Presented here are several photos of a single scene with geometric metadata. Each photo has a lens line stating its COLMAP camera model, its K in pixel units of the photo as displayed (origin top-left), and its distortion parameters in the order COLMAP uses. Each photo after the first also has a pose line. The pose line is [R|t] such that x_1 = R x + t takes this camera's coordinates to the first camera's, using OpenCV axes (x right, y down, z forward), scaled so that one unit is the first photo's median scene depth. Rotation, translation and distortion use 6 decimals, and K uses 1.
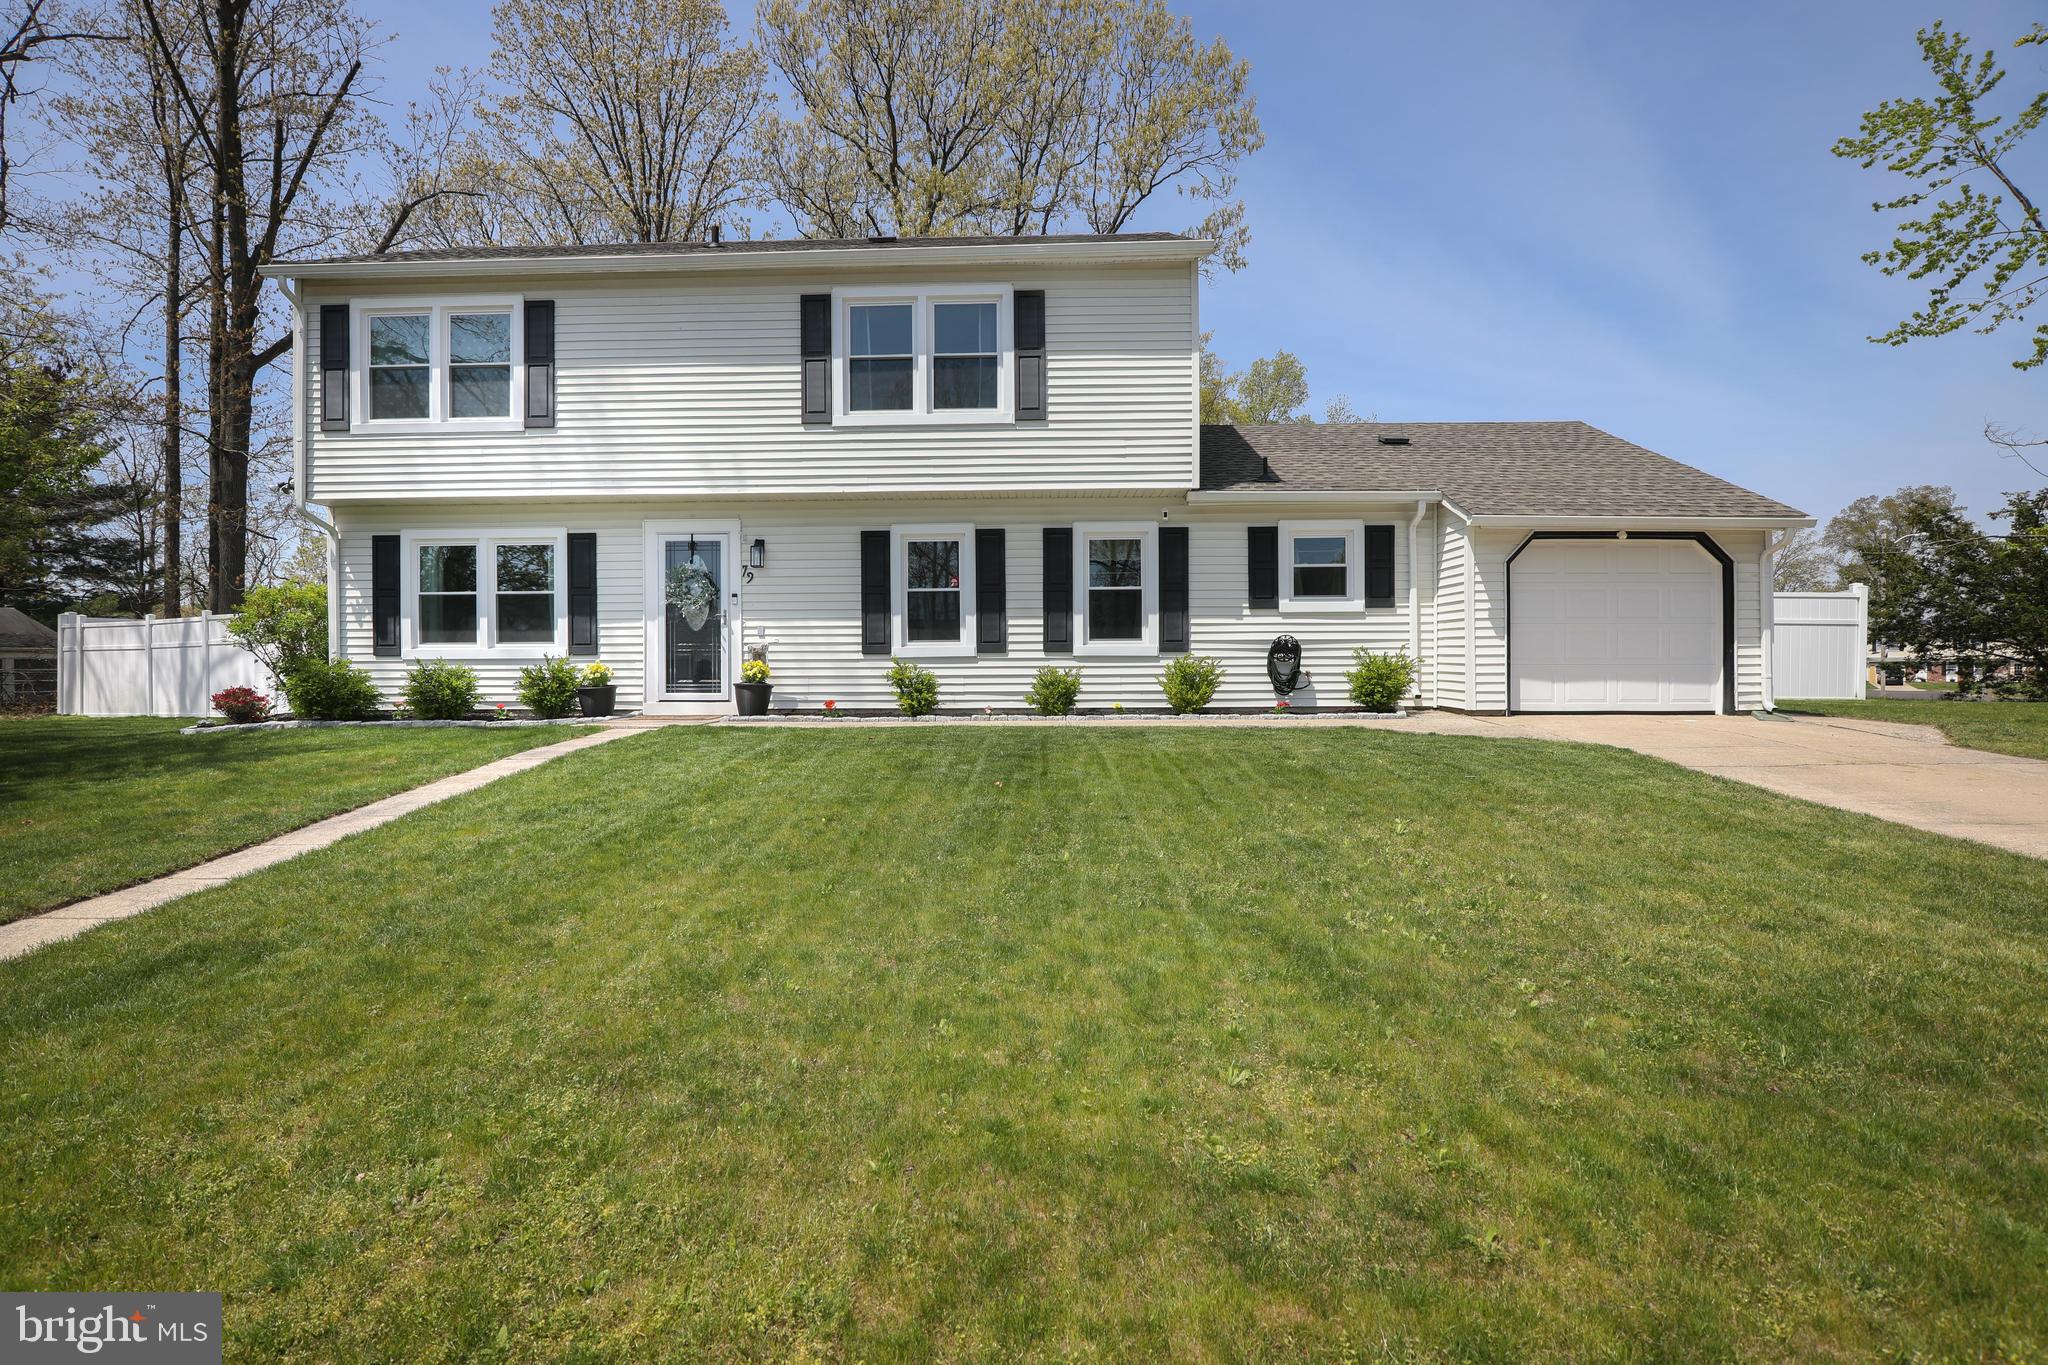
lens RADIAL K [[947.4, 0, 1028.7], [0, 947.4, 684.4], [0, 0, 1]] dist [-0.018765, 0.000257]
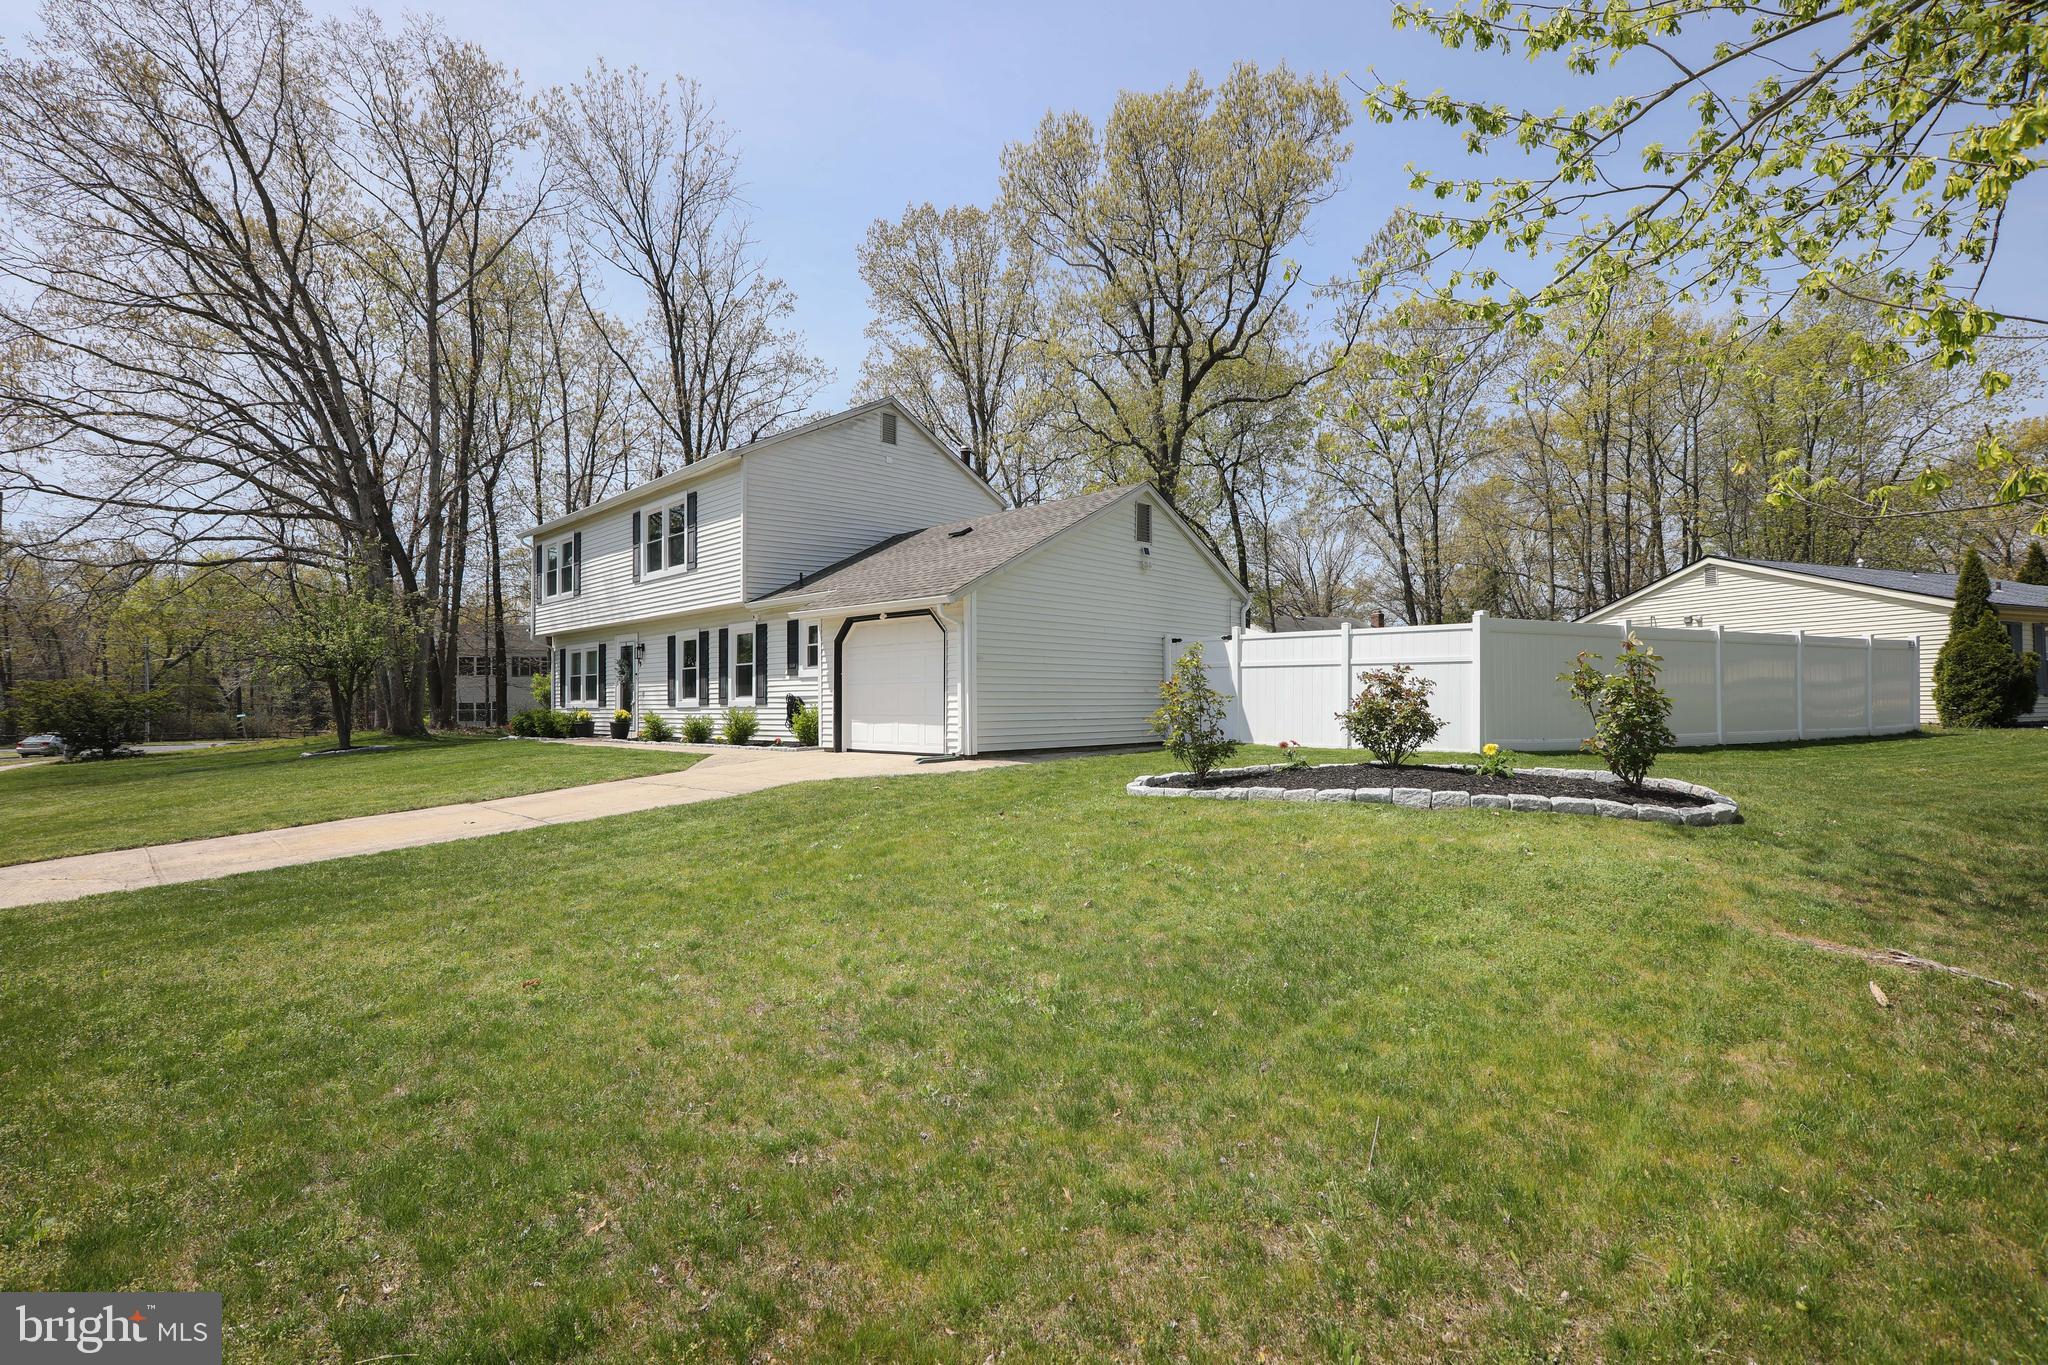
lens RADIAL K [[932.7, 0, 1033.9], [0, 932.7, 682.4], [0, 0, 1]] dist [-0.014202, 0.000249]
pose [[0.745794, -0.017244, -0.665954, 1.534247], [-0.004340, 0.999518, -0.030741, -0.025566], [0.666163, 0.025816, 0.745360, 0.163289]]
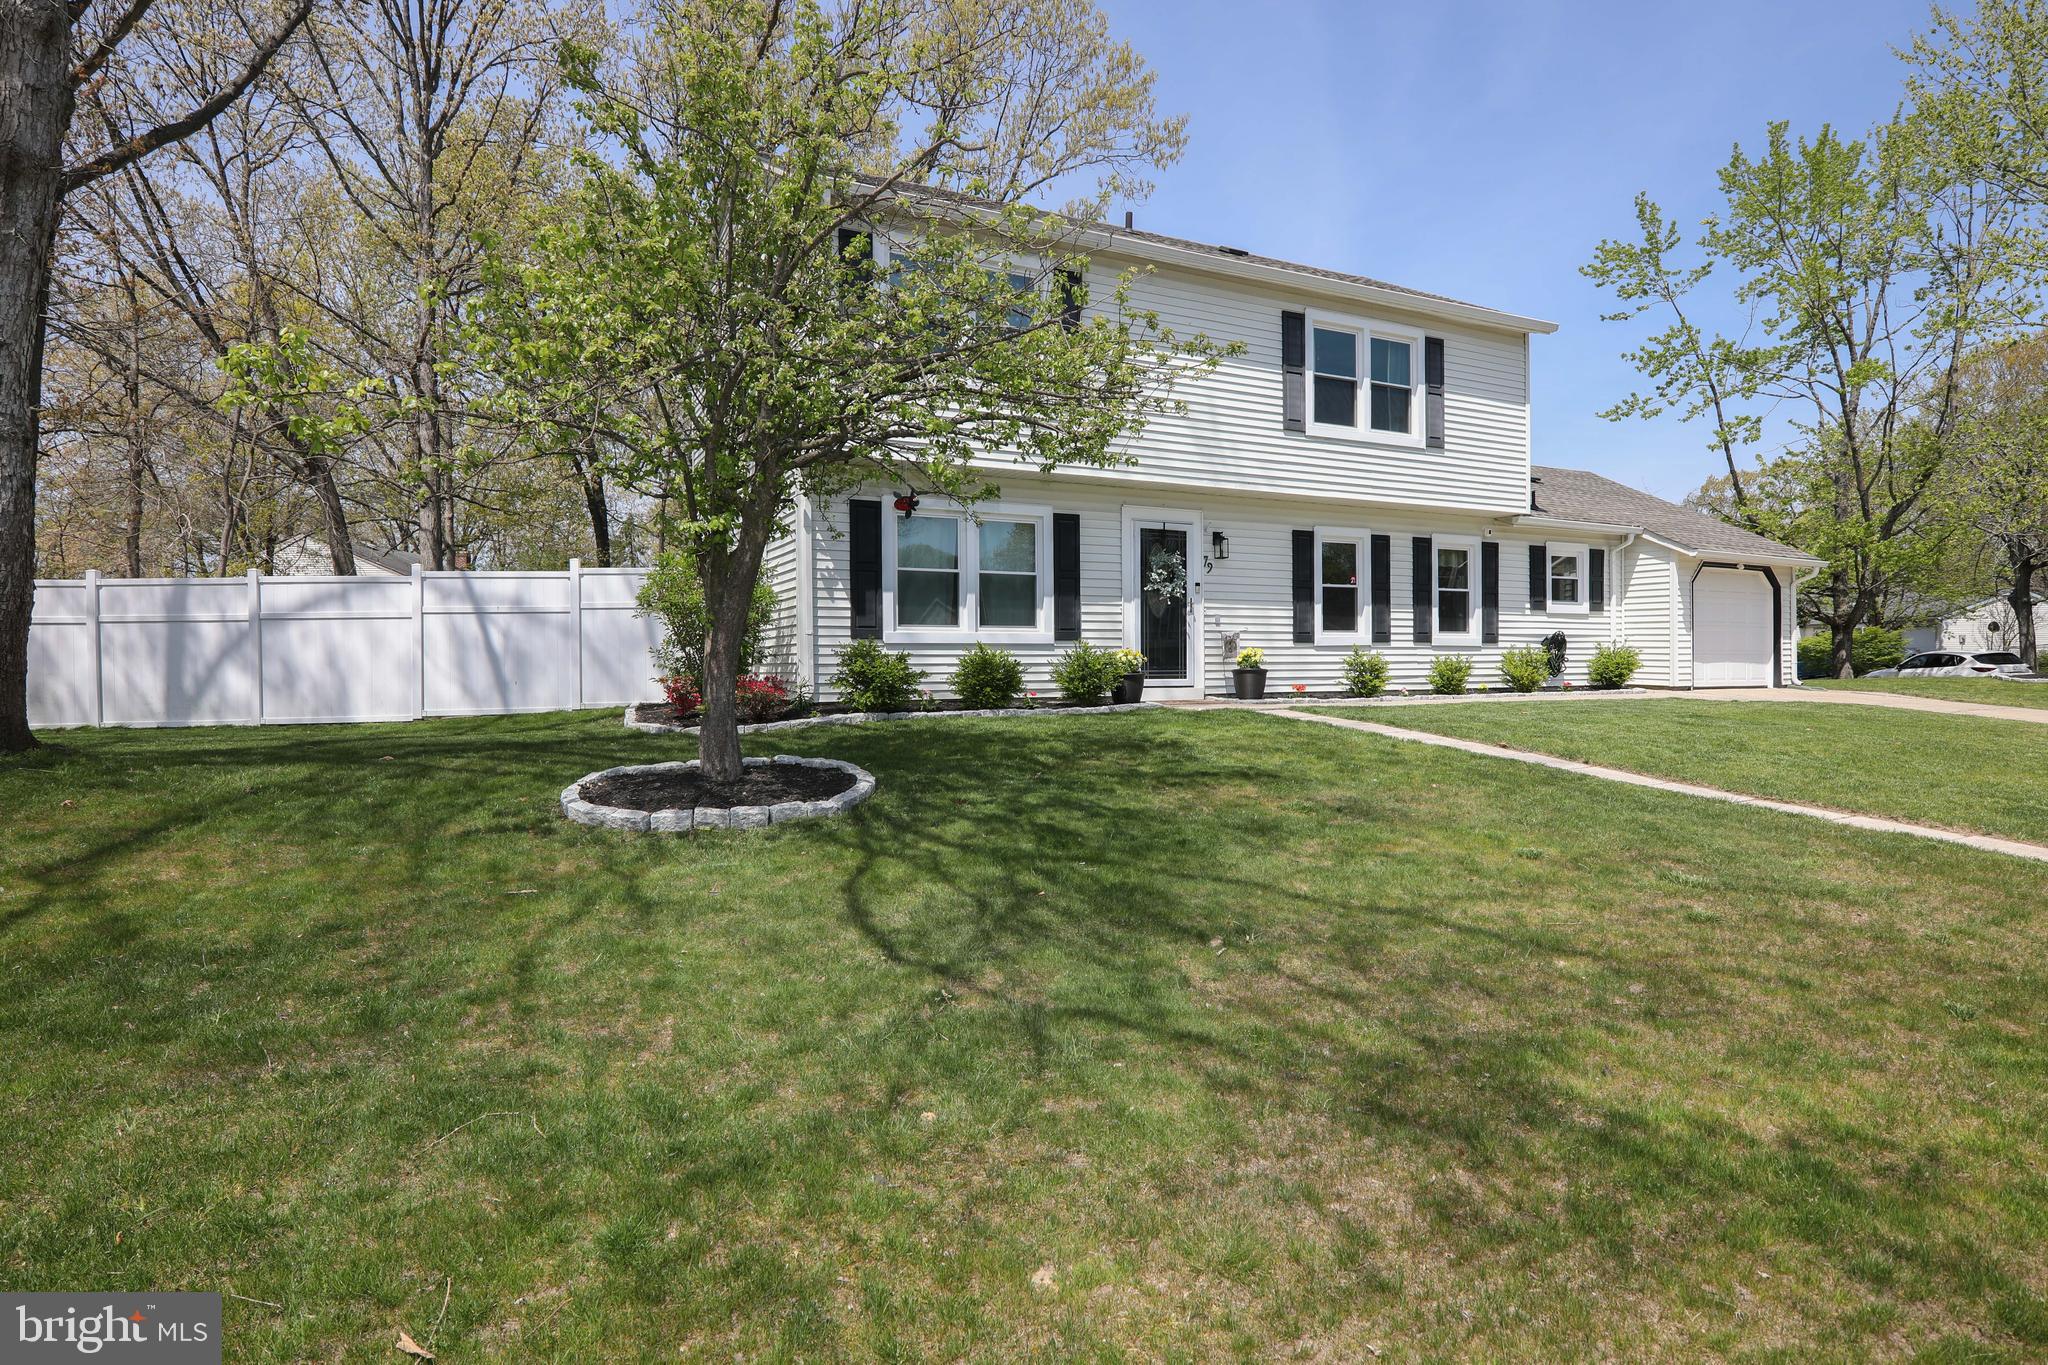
lens RADIAL K [[1054.9, 0, 1024.0], [0, 1054.9, 682.5], [0, 0, 1]] dist [-0.007525, -0.000410]
pose [[0.883658, -0.008456, 0.468057, -1.053718], [0.004977, 0.999950, 0.008669, 0.002631], [-0.468107, -0.005331, 0.883656, 0.067027]]
